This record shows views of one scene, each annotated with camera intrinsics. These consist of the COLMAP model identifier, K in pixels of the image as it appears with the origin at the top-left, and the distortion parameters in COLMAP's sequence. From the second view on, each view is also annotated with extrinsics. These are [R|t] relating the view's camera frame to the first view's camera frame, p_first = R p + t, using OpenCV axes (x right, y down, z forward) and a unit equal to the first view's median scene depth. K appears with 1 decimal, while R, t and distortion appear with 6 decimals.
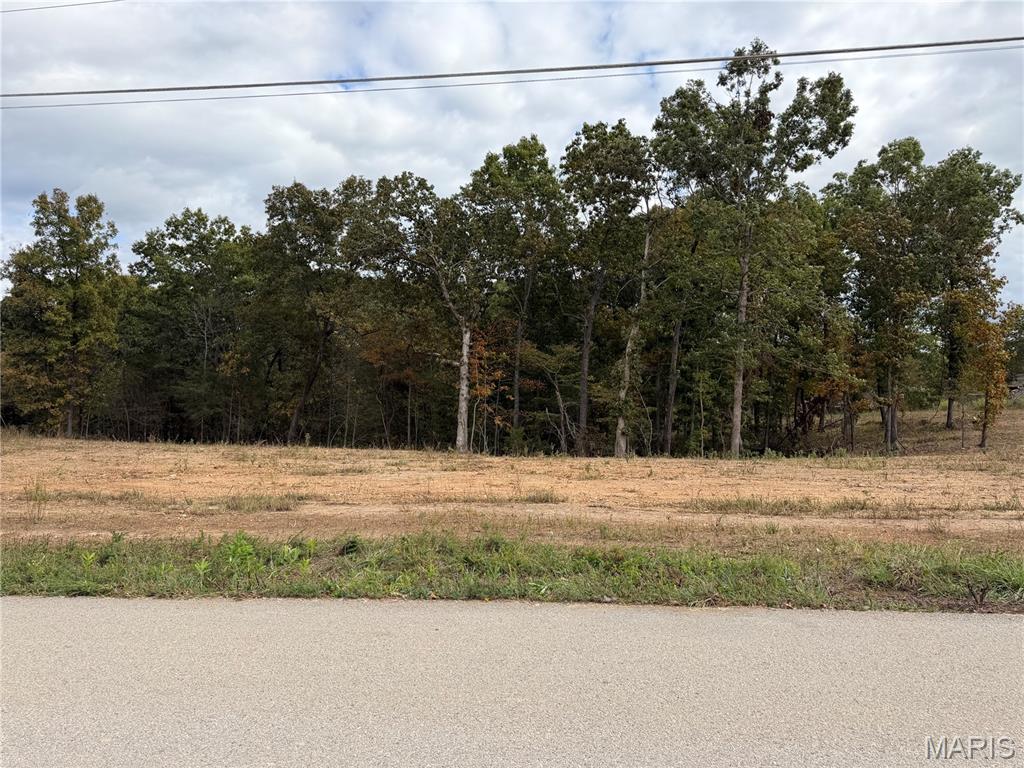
lens RADIAL K [[740.3, 0, 514.6], [0, 740.3, 390.4], [0, 0, 1]] dist [0.074104, -0.045073]
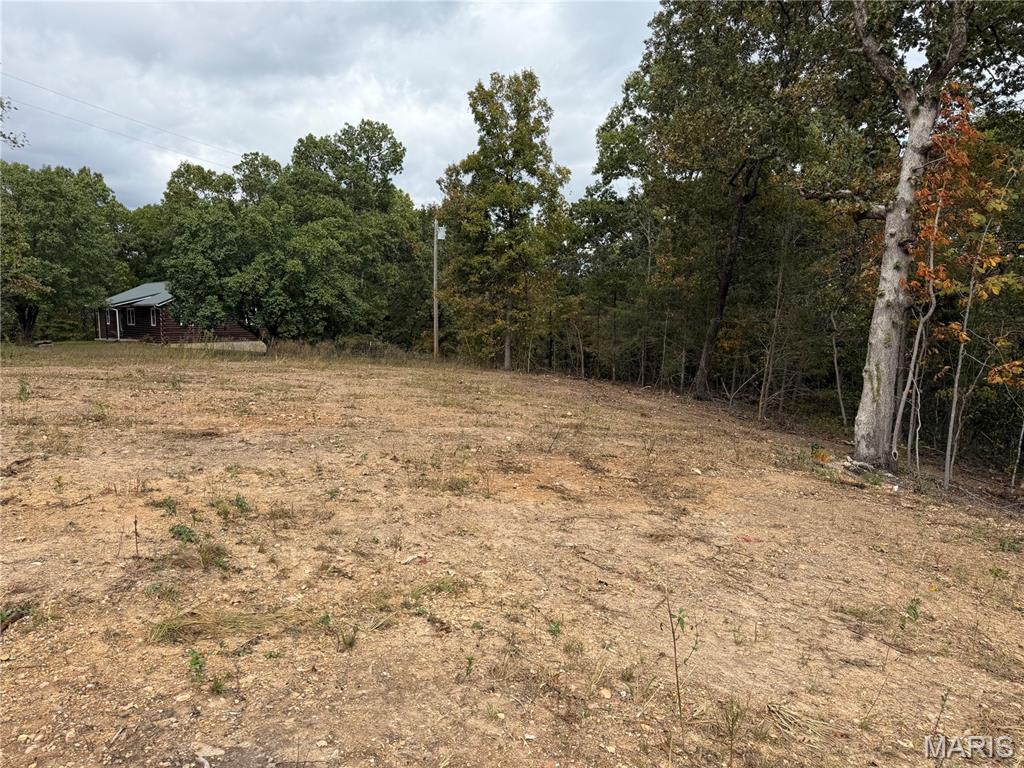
lens RADIAL K [[740.3, 0, 502.2], [0, 740.3, 384.7], [0, 0, 1]] dist [0.074104, -0.045073]
pose [[0.582009, 0.061357, -0.810865, 0.111383], [-0.001811, 0.997245, 0.074160, 0.021391], [0.813181, -0.041693, 0.580516, 0.603352]]
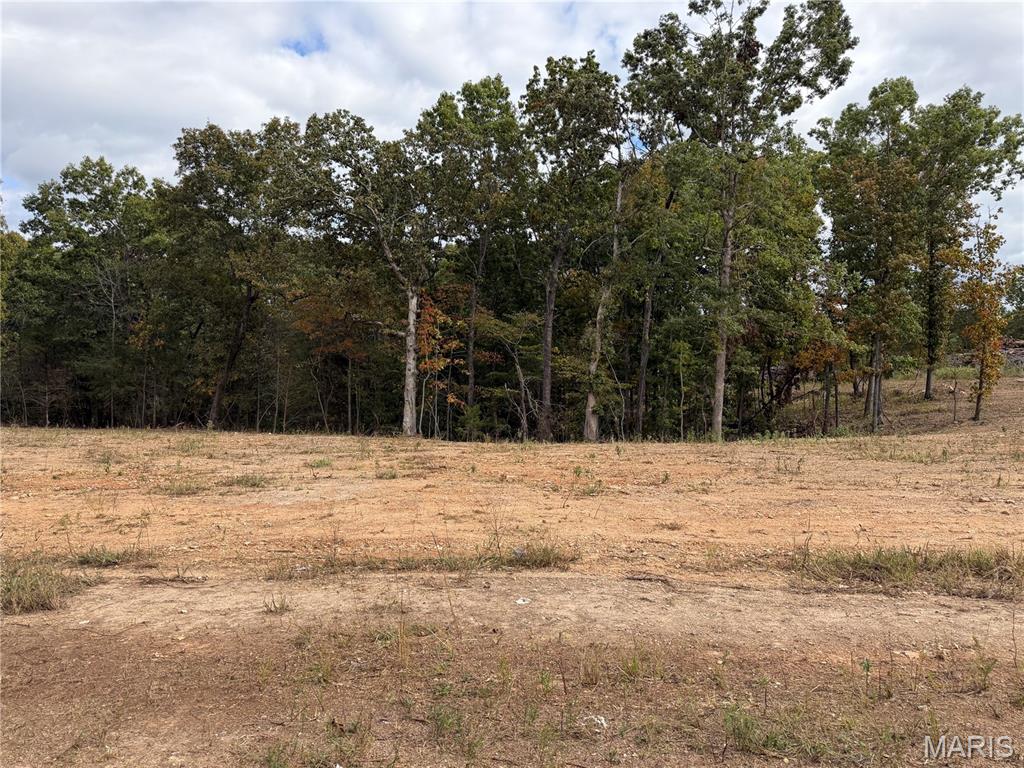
lens RADIAL K [[740.3, 0, 515.2], [0, 740.3, 385.9], [0, 0, 1]] dist [0.074104, -0.045073]
pose [[0.997700, -0.011037, 0.066881, -0.004225], [0.008942, 0.999462, 0.031549, -0.001115], [-0.067193, -0.030878, 0.997262, 0.111662]]
